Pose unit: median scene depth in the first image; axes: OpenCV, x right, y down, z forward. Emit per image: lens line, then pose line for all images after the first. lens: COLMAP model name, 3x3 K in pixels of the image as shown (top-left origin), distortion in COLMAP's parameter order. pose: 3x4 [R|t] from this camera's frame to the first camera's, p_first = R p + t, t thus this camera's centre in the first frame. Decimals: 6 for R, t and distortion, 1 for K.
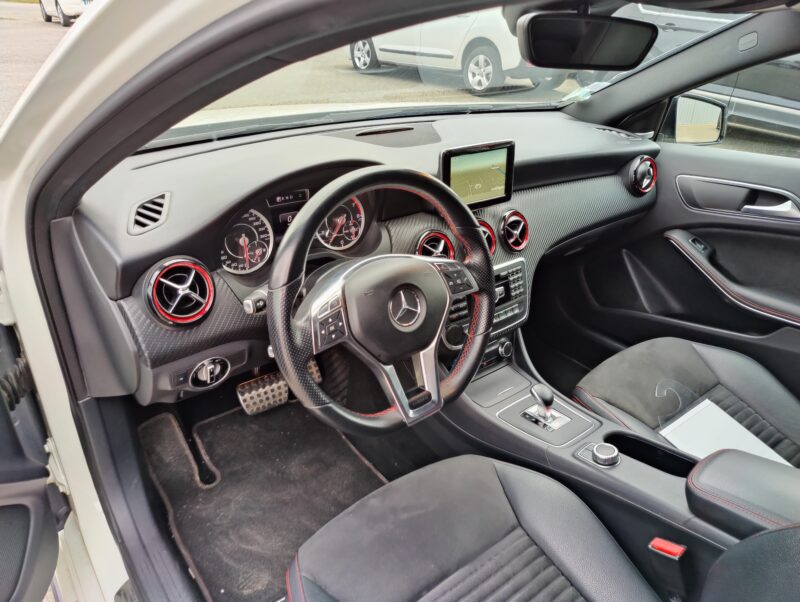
lens RADIAL K [[545.5, 0, 400.0], [0, 545.5, 301.0], [0, 0, 1]] dist [0.000498, -0.000947]
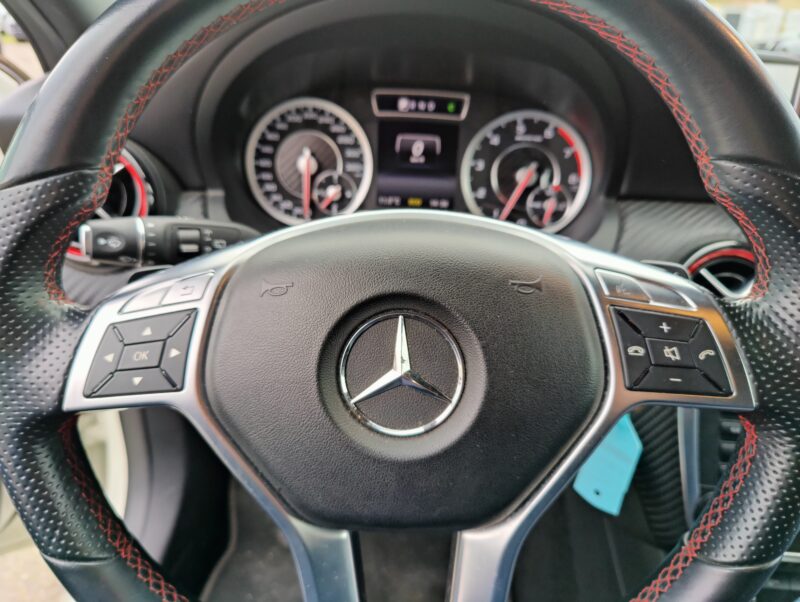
lens RADIAL K [[598.6, 0, 400.0], [0, 598.6, 301.0], [0, 0, 1]] dist [-0.006196, -0.002276]
pose [[0.770113, 0.259884, -0.582569, 0.127588], [-0.311963, 0.950026, 0.011414, -0.016303], [0.556421, 0.172950, 0.812701, 0.503571]]
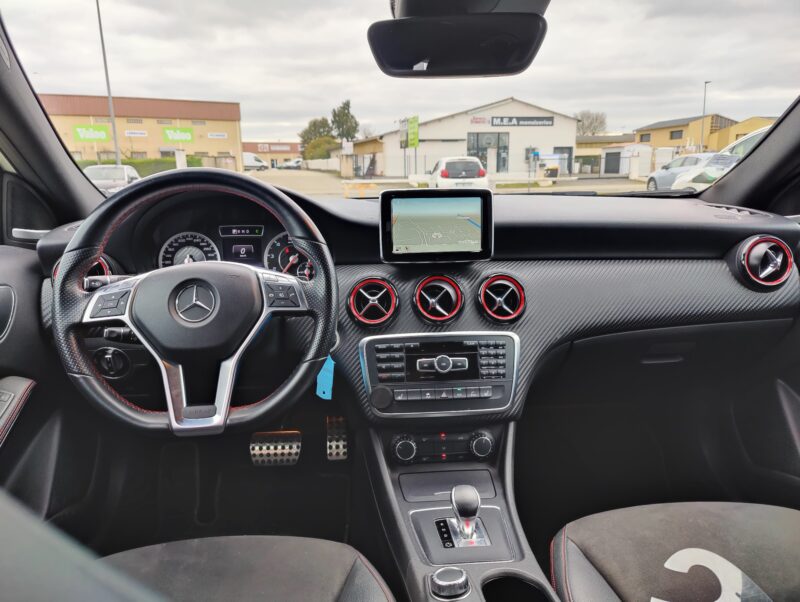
lens RADIAL K [[545.5, 0, 400.0], [0, 545.5, 301.0], [0, 0, 1]] dist [0.000498, -0.000947]
pose [[0.845657, 0.075058, -0.528423, 0.559389], [-0.215914, 0.953541, -0.210095, 0.089737], [0.488104, 0.291762, 0.822575, 0.267277]]
